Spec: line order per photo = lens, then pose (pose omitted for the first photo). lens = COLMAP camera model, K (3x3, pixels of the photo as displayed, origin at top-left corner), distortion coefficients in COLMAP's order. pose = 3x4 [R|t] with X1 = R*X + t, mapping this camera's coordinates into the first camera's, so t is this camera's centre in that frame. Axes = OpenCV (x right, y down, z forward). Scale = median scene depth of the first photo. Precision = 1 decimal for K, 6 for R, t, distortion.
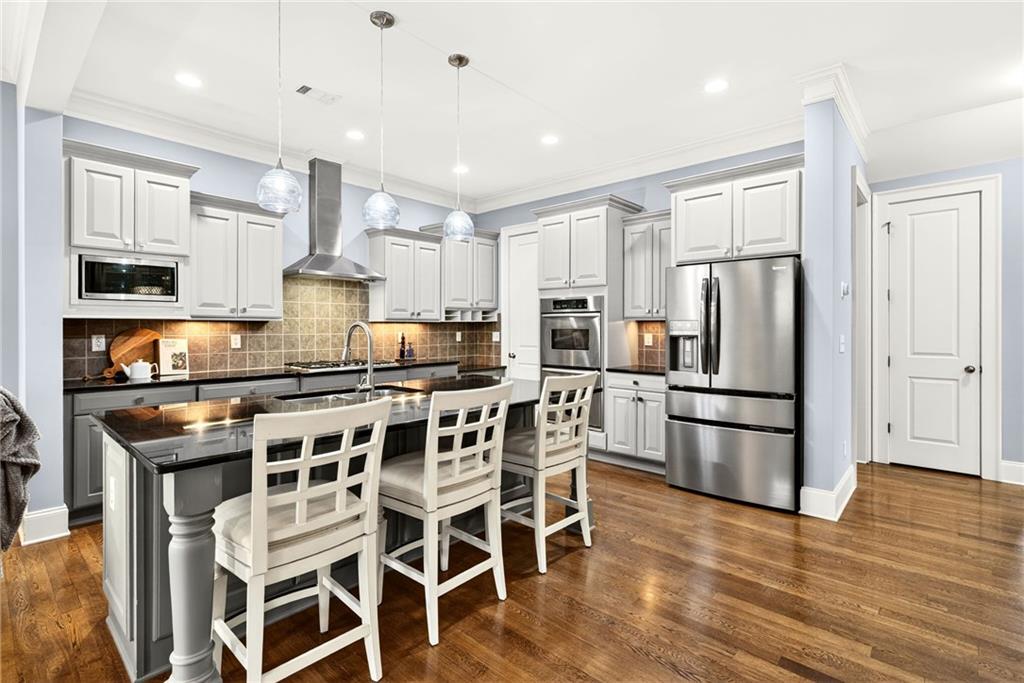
lens RADIAL K [[478.9, 0, 509.6], [0, 478.9, 327.8], [0, 0, 1]] dist [-0.000397, -0.000048]
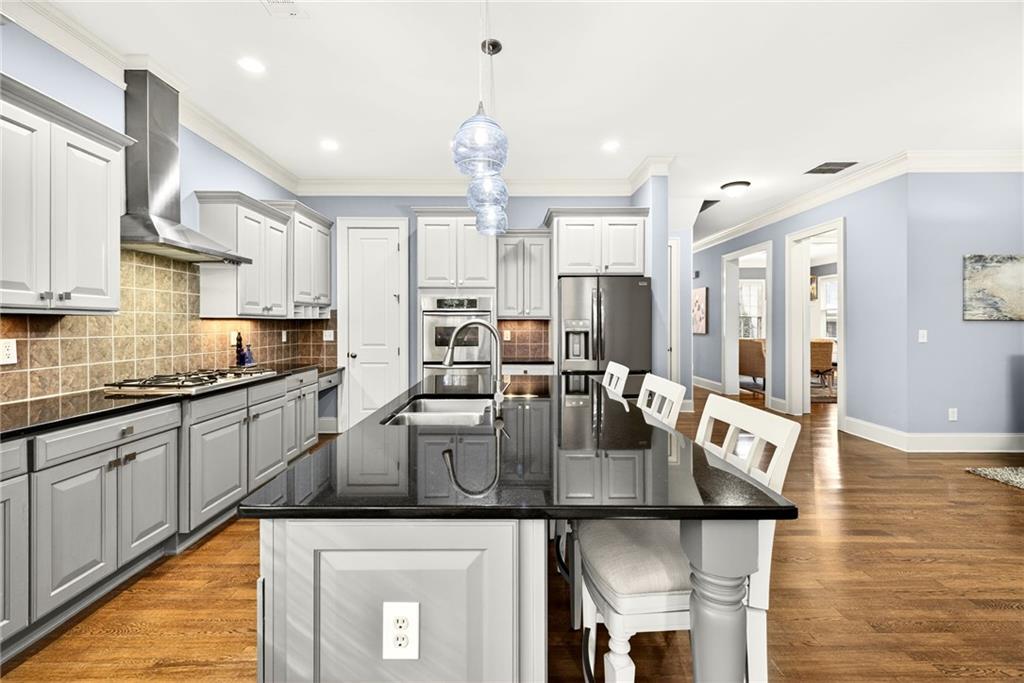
lens RADIAL K [[430.8, 0, 509.0], [0, 430.8, 323.6], [0, 0, 1]] dist [0.000995, 0.000044]
pose [[0.735722, 0.001153, 0.677283, -0.416445], [0.000979, 0.999996, -0.002767, -0.001578], [-0.677283, 0.002699, 0.735718, 0.211123]]
